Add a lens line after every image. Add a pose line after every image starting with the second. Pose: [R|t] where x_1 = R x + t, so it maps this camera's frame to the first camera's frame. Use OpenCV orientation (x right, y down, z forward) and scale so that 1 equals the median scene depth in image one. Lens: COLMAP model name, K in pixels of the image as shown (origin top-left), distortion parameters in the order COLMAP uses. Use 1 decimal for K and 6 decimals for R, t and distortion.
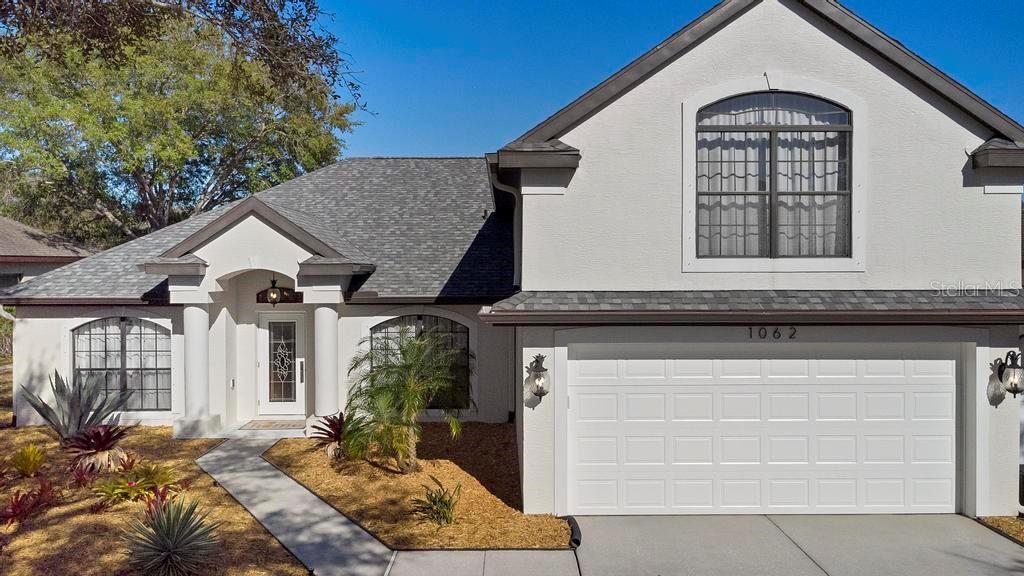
lens RADIAL K [[767.9, 0, 517.6], [0, 767.9, 270.1], [0, 0, 1]] dist [0.016102, 0.003016]
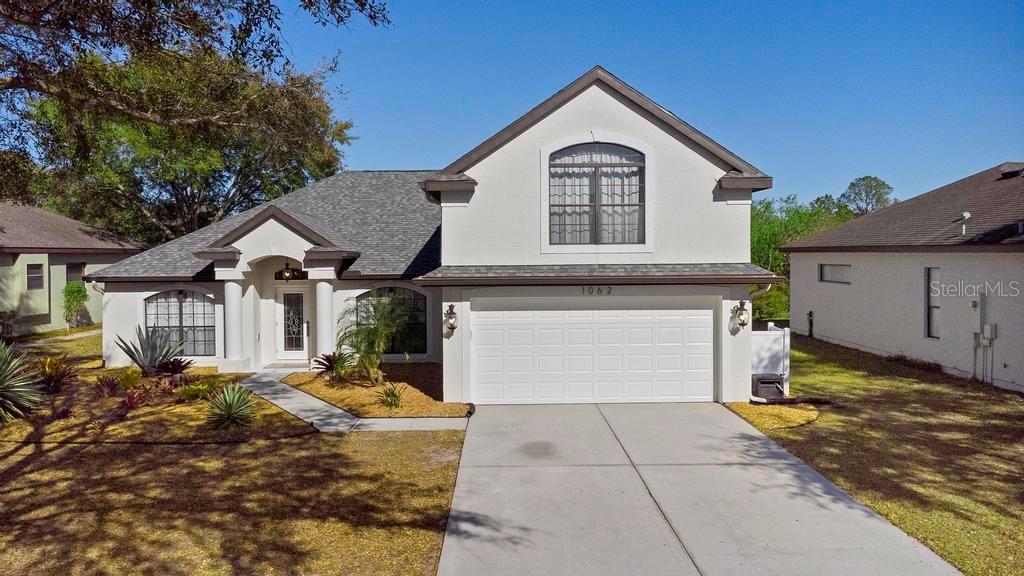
lens RADIAL K [[739.0, 0, 514.4], [0, 739.0, 256.2], [0, 0, 1]] dist [0.017472, 0.000894]
pose [[0.999978, -0.005955, -0.002784, 0.158225], [0.005937, 0.999960, -0.006681, 0.017656], [0.002824, 0.006665, 0.999974, -0.546175]]
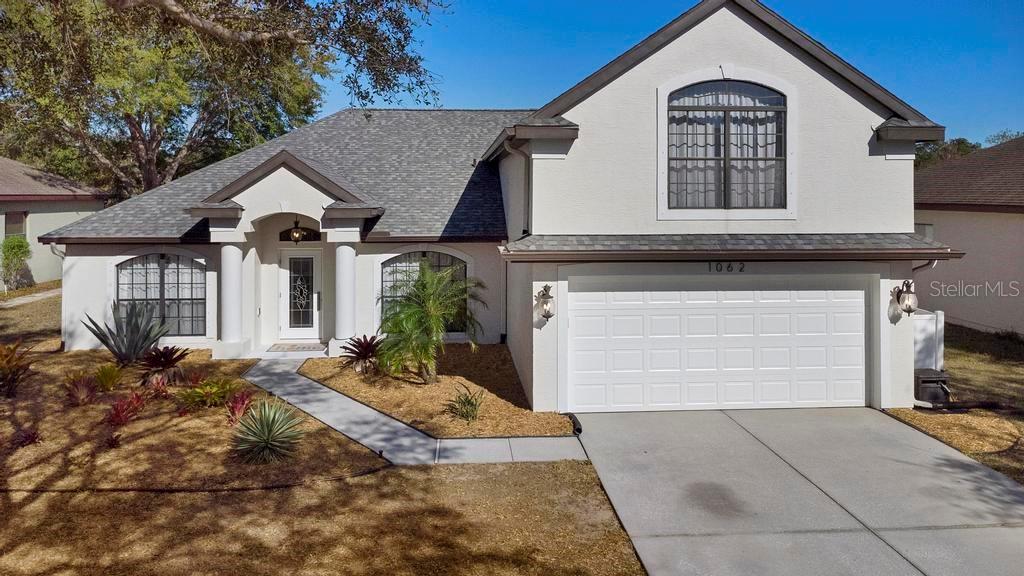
lens RADIAL K [[759.3, 0, 510.1], [0, 759.3, 191.0], [0, 0, 1]] dist [0.021533, -0.007635]
pose [[0.998265, 0.002283, 0.058829, -0.101833], [-0.001465, 0.999902, -0.013939, -0.027129], [-0.058856, 0.013828, 0.998171, -0.242699]]
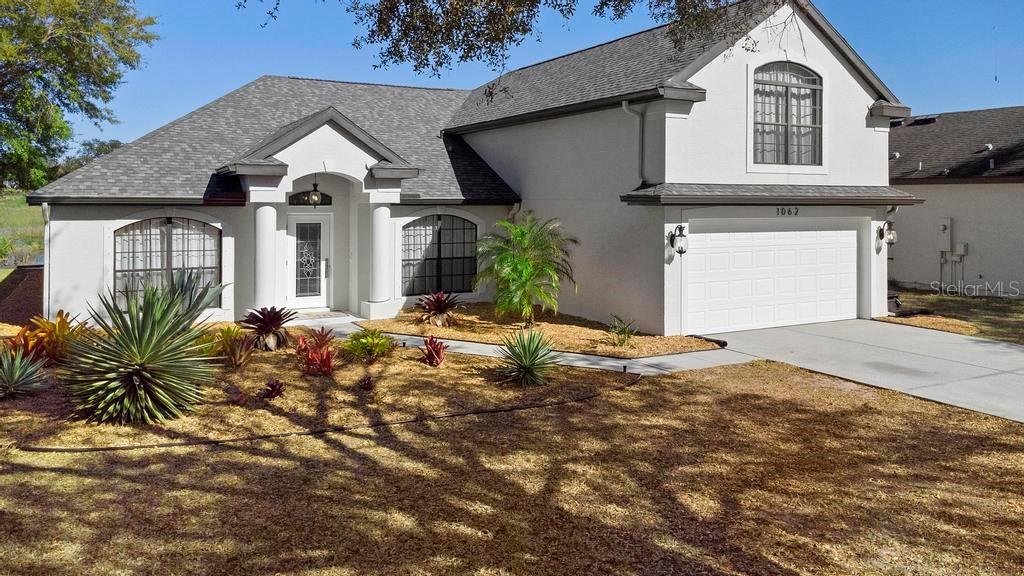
lens RADIAL K [[759.3, 0, 510.1], [0, 759.3, 191.0], [0, 0, 1]] dist [0.021533, -0.007635]
pose [[0.889074, 0.010130, 0.457651, -0.889804], [-0.001328, 0.999808, -0.019552, 0.068802], [-0.457762, 0.016776, 0.888917, -0.146982]]
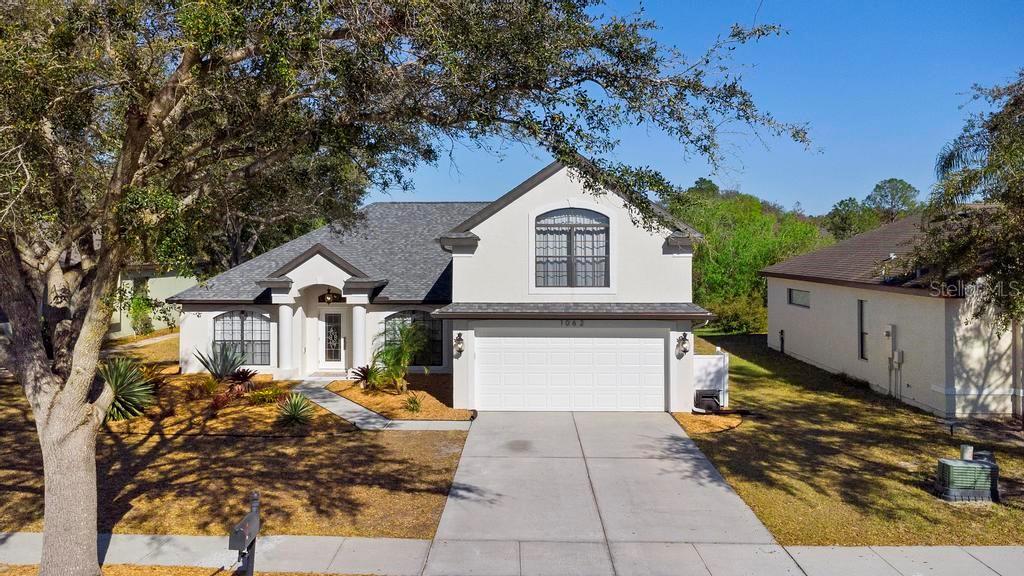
lens RADIAL K [[770.0, 0, 506.9], [0, 770.0, 243.9], [0, 0, 1]] dist [-0.006354, 0.082495]
pose [[0.998947, 0.001042, -0.045862, 0.243021], [-0.001620, 0.999920, -0.012566, -0.104862], [0.045845, 0.012627, 0.998869, -1.075591]]
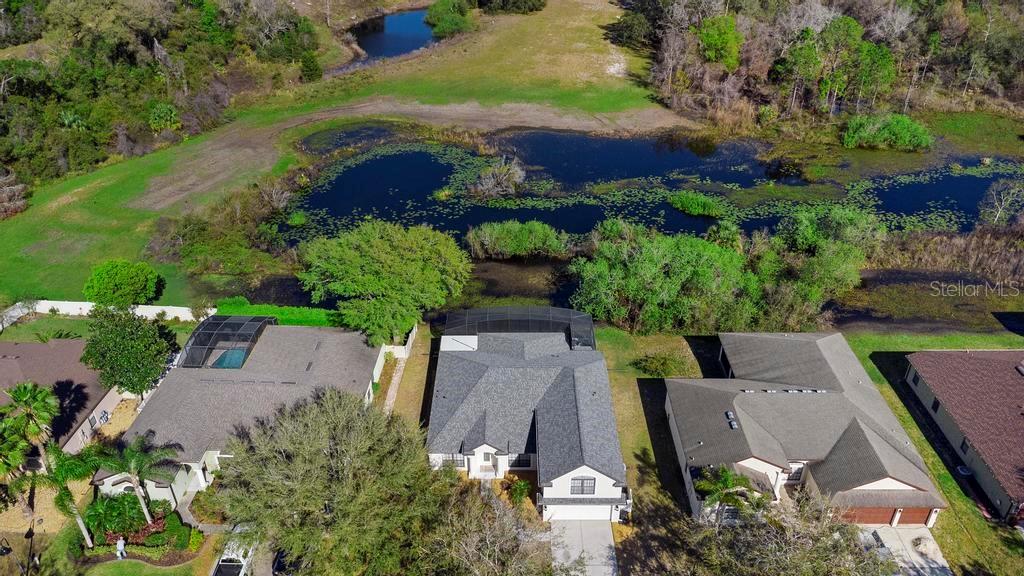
lens RADIAL K [[740.5, 0, 512.0], [0, 740.5, 288.0], [0, 0, 1]] dist [0.064438, -0.075457]
pose [[0.999737, 0.010940, -0.020171, -0.150494], [0.001057, 0.856163, 0.516704, -4.615382], [0.022922, -0.516589, 0.855926, -3.386870]]
